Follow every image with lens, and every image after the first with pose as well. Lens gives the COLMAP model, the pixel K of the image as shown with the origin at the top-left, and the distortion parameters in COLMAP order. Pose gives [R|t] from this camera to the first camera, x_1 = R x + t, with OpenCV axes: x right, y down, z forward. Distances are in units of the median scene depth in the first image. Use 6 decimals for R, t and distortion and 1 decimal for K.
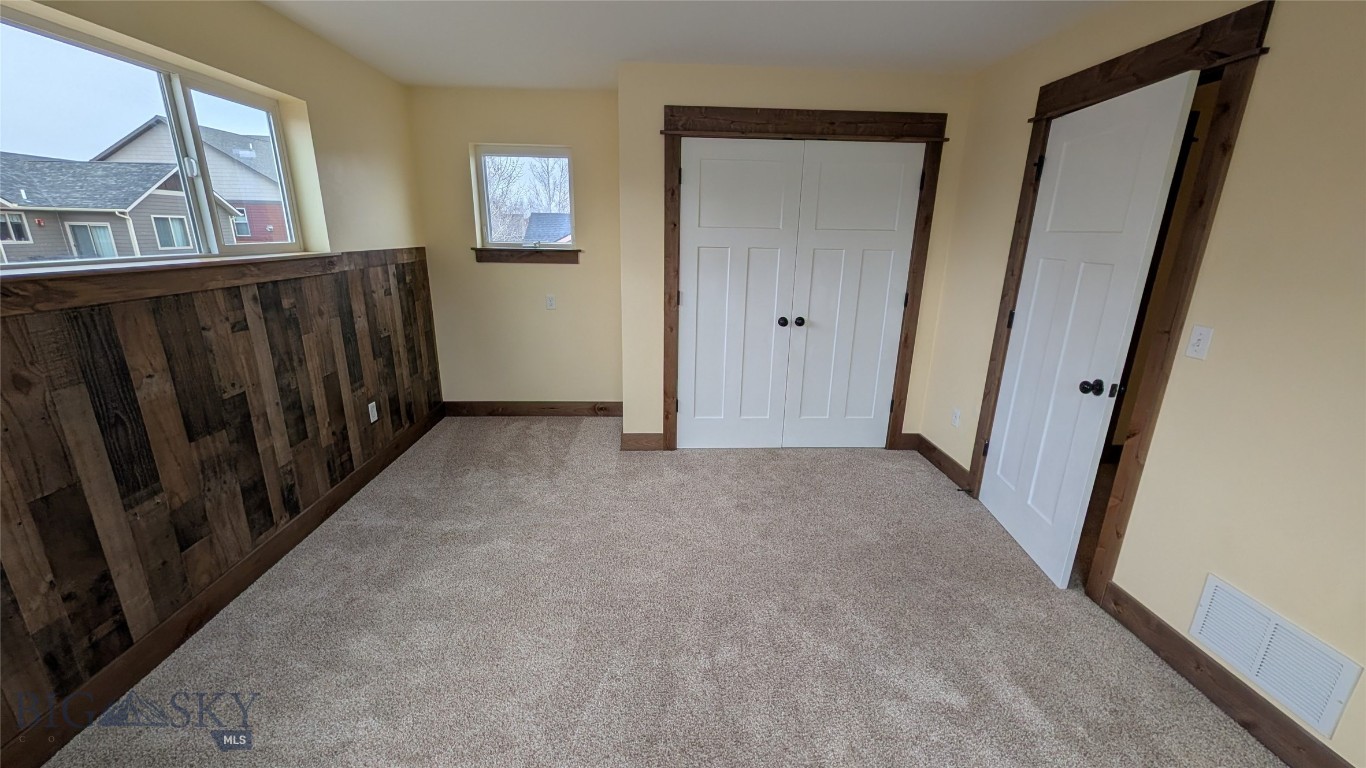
lens RADIAL K [[523.2, 0, 684.1], [0, 523.2, 383.4], [0, 0, 1]] dist [0.000758, -0.000235]
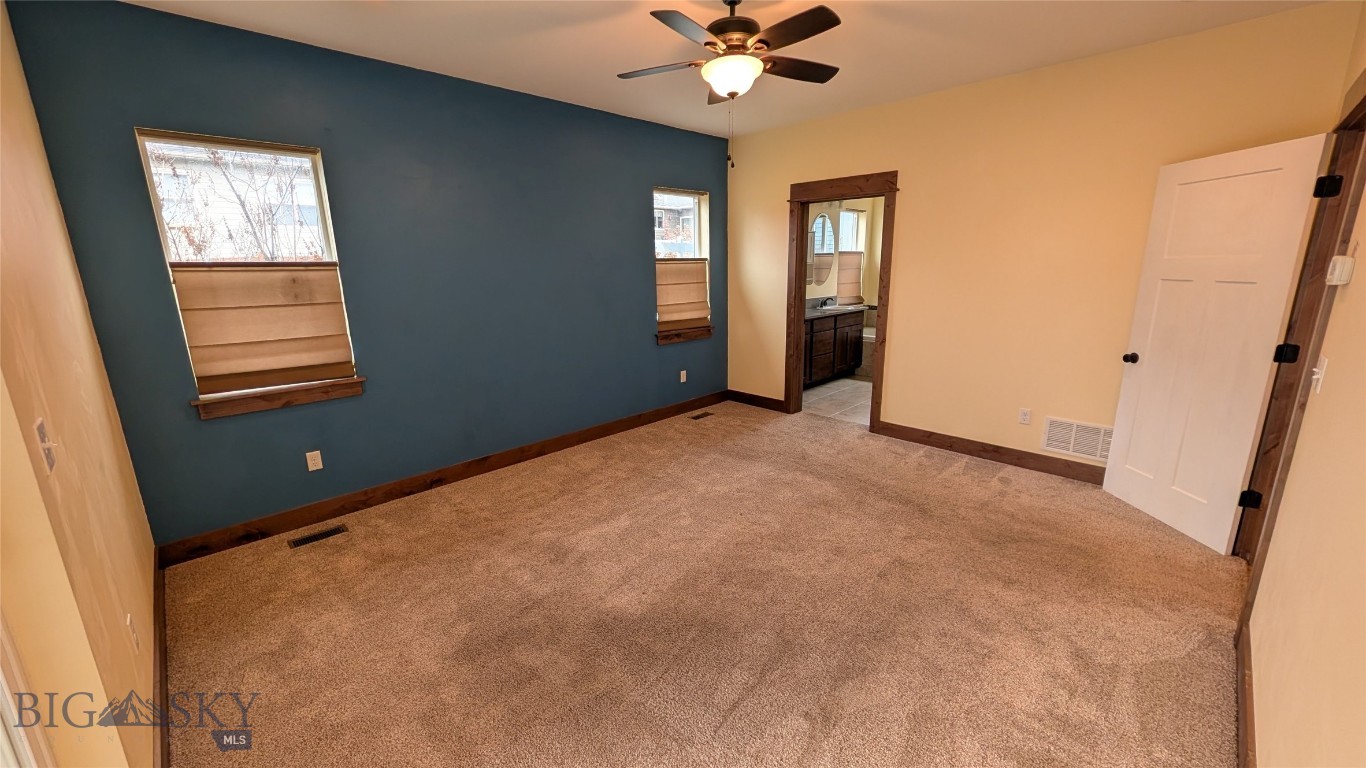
lens RADIAL K [[523.2, 0, 684.1], [0, 523.2, 383.4], [0, 0, 1]] dist [0.000758, -0.000235]
pose [[0.668225, 0.137183, -0.731202, 0.780123], [-0.174043, 0.984404, 0.025634, 0.041285], [0.723315, 0.110131, 0.681679, -0.146247]]
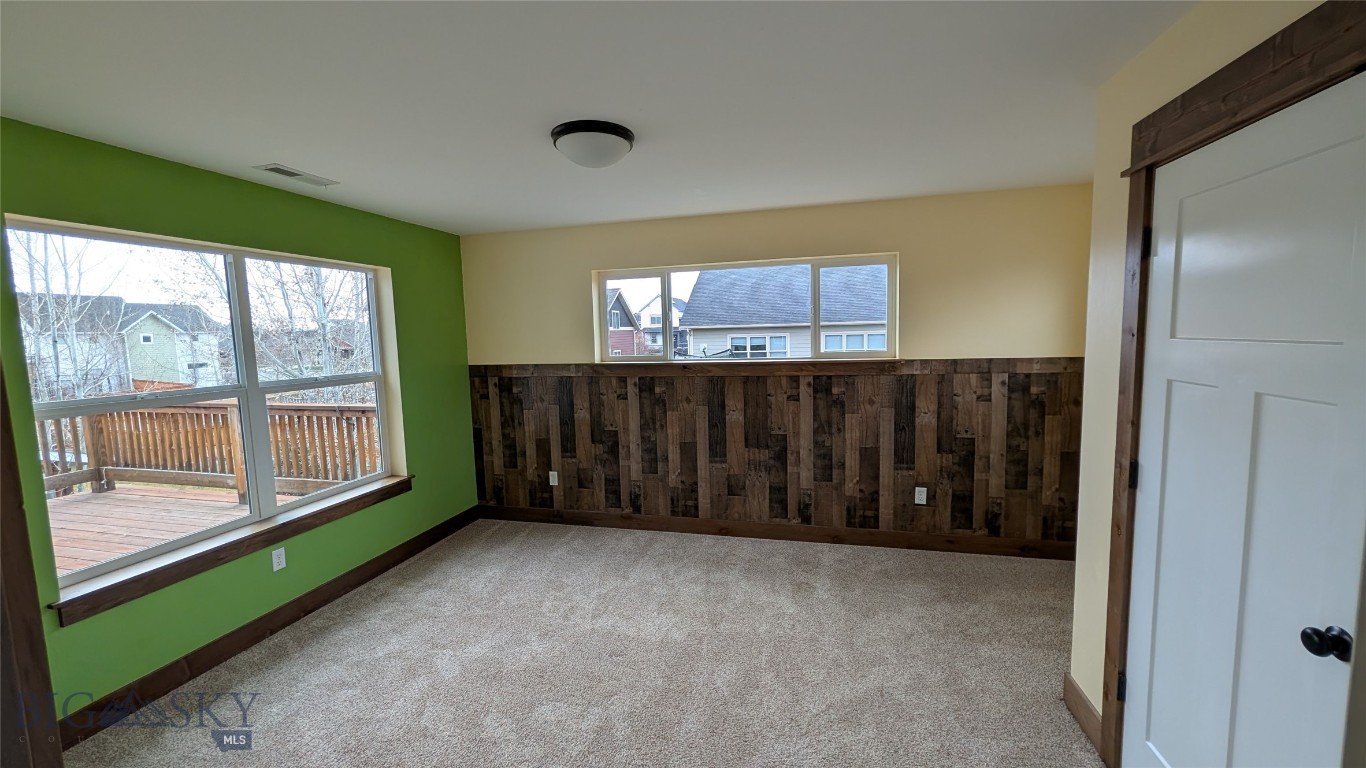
lens RADIAL K [[523.2, 0, 684.1], [0, 523.2, 383.4], [0, 0, 1]] dist [0.000758, -0.000235]
pose [[-0.289970, 0.083731, -0.953366, 0.794795], [-0.245293, 0.956387, 0.158603, -0.299489], [0.925067, 0.279845, -0.256785, 0.958668]]
